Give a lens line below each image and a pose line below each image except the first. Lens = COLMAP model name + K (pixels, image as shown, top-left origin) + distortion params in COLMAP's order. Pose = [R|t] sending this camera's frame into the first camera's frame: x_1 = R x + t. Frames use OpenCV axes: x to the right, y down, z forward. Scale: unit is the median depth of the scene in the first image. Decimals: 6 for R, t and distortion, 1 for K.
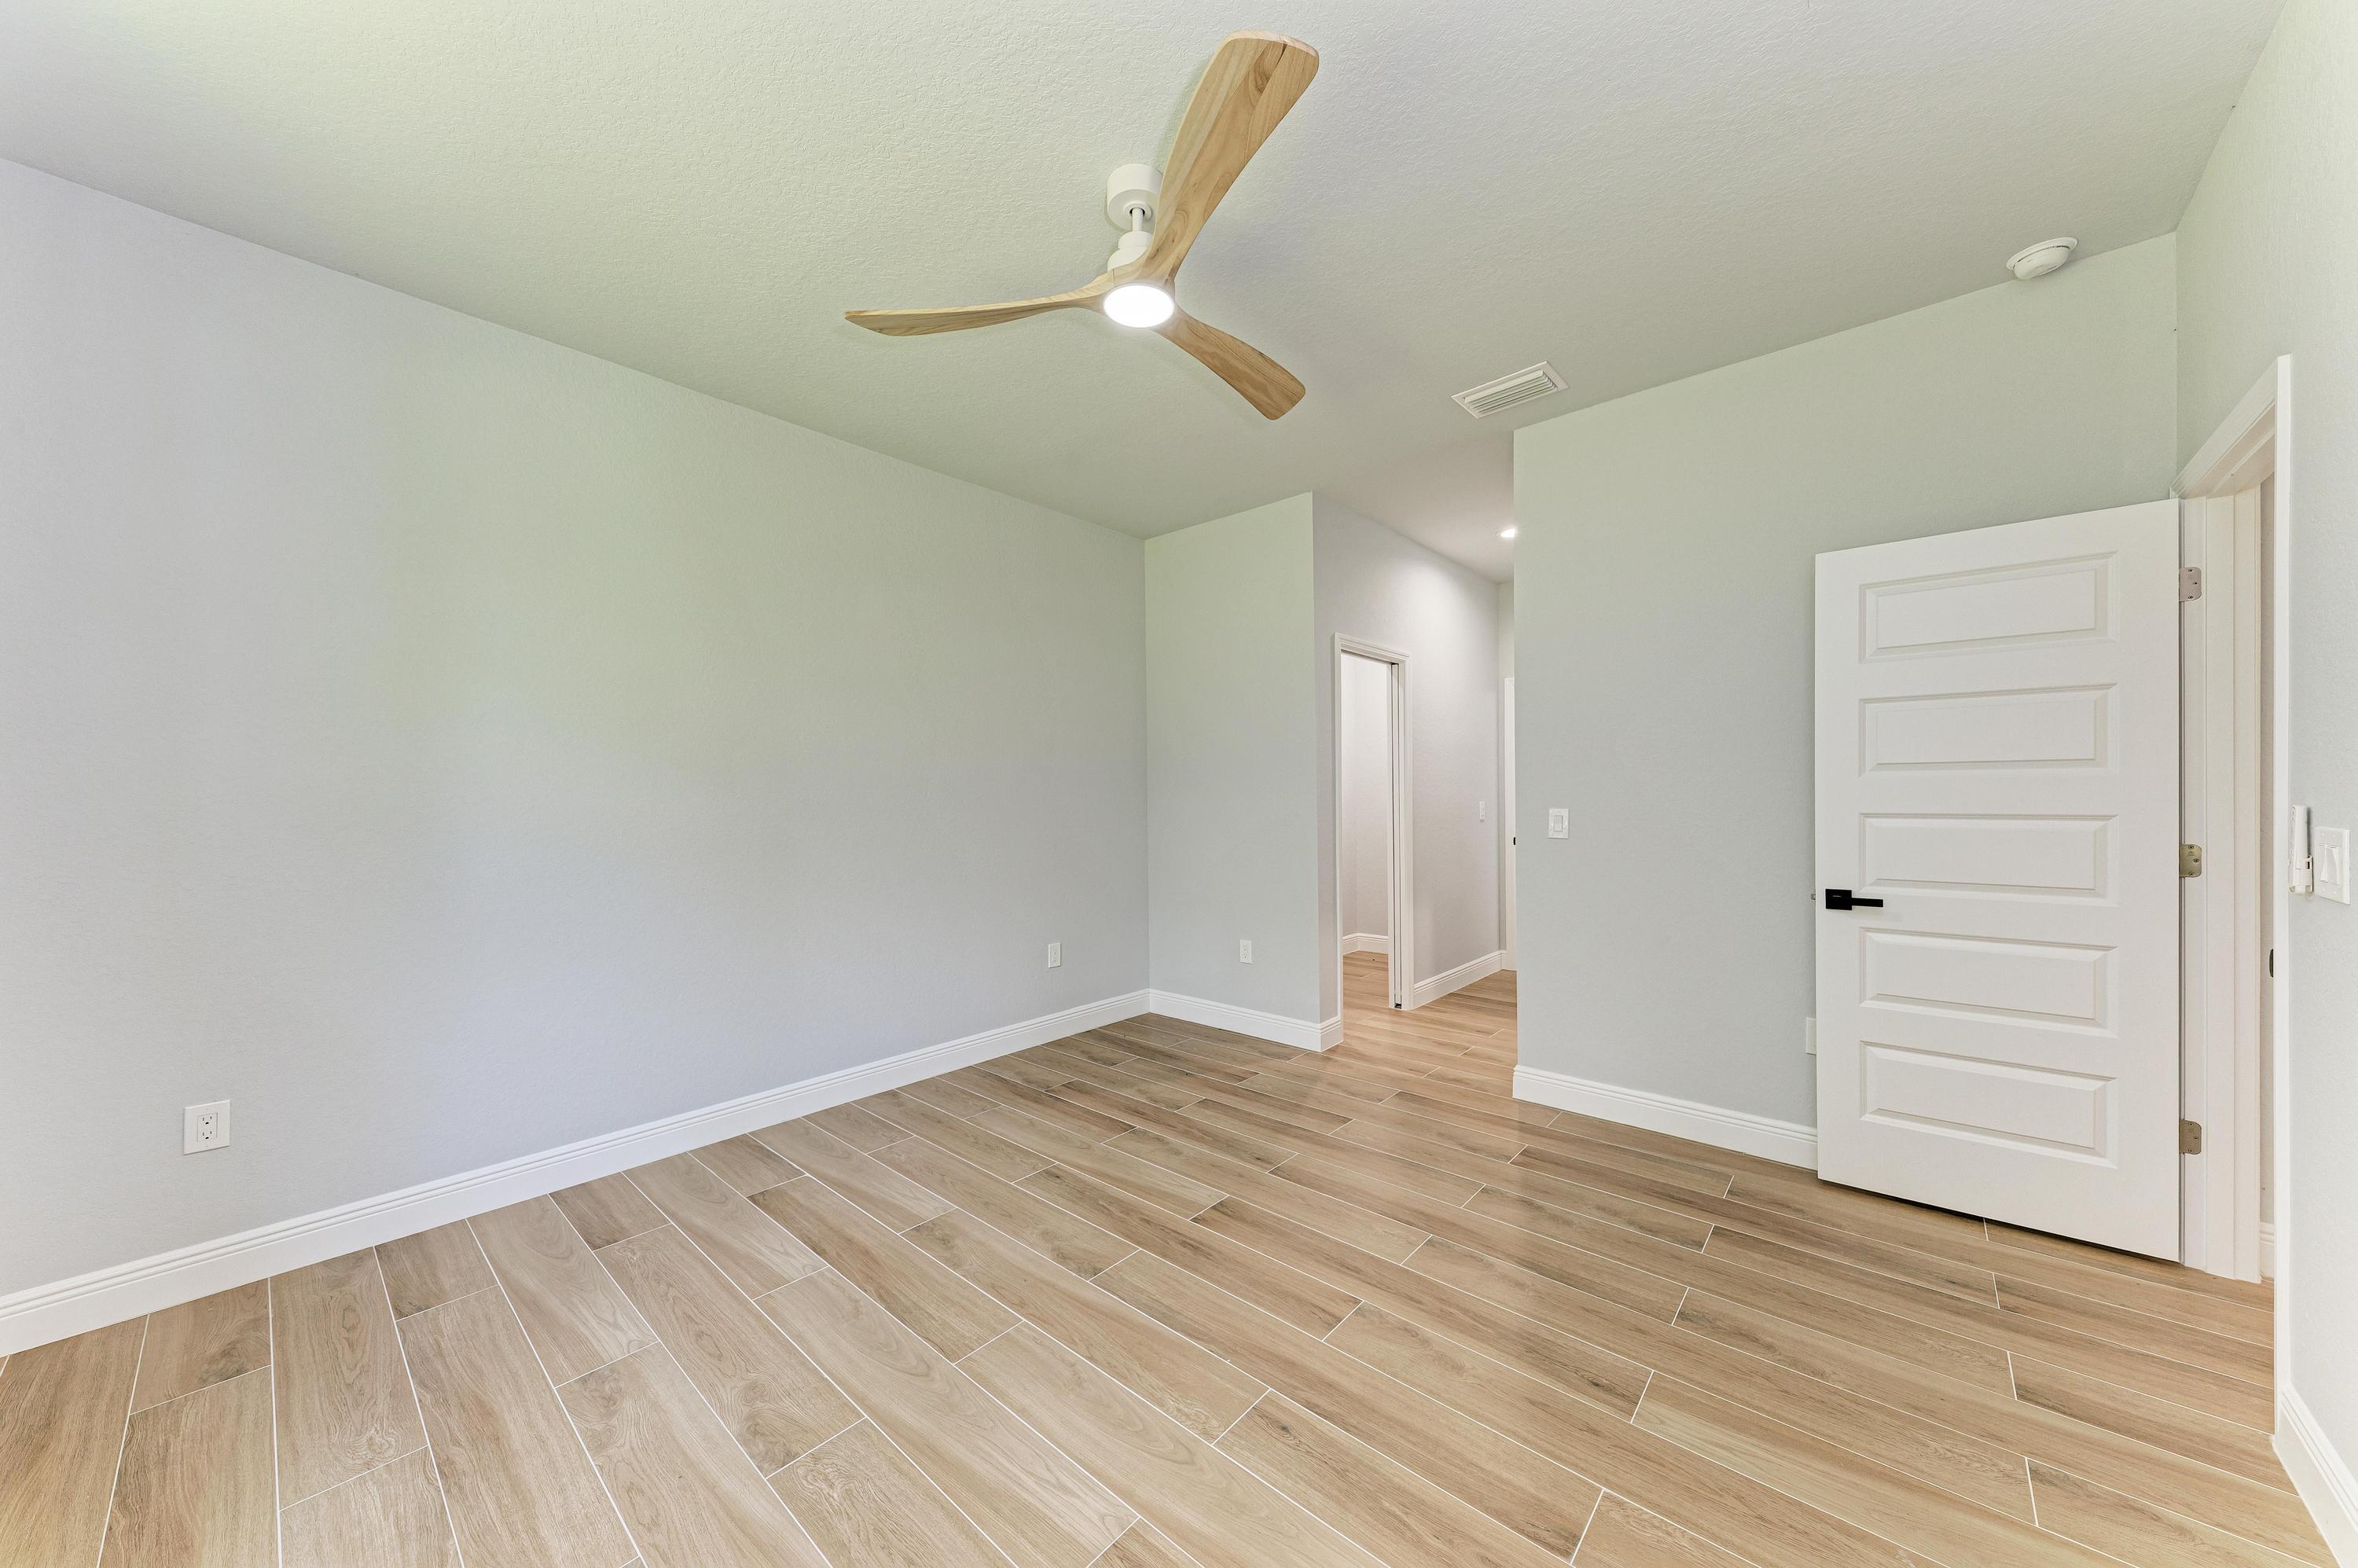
lens RADIAL K [[815.9, 0, 1177.8], [0, 815.9, 799.6], [0, 0, 1]] dist [-0.000005, -0.000026]
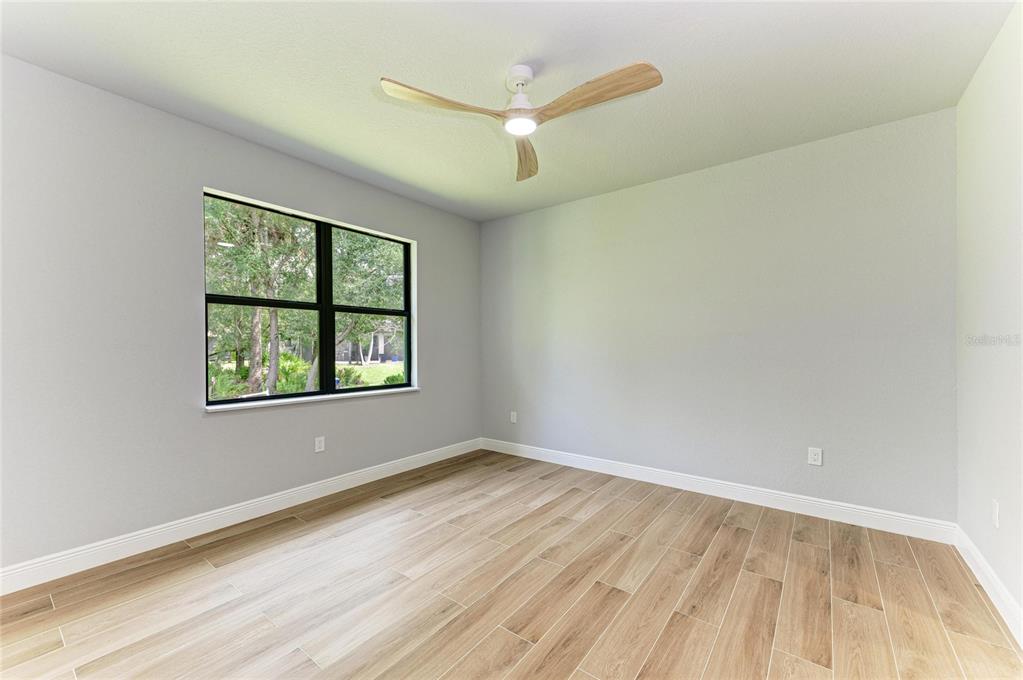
lens RADIAL K [[404.3, 0, 511.5], [0, 404.3, 340.0], [0, 0, 1]] dist [-0.000927, -0.000134]
pose [[0.065103, -0.001396, -0.997878, 0.822973], [-0.006097, 0.999980, -0.001797, -0.007100], [0.997860, 0.006201, 0.065093, 0.699910]]
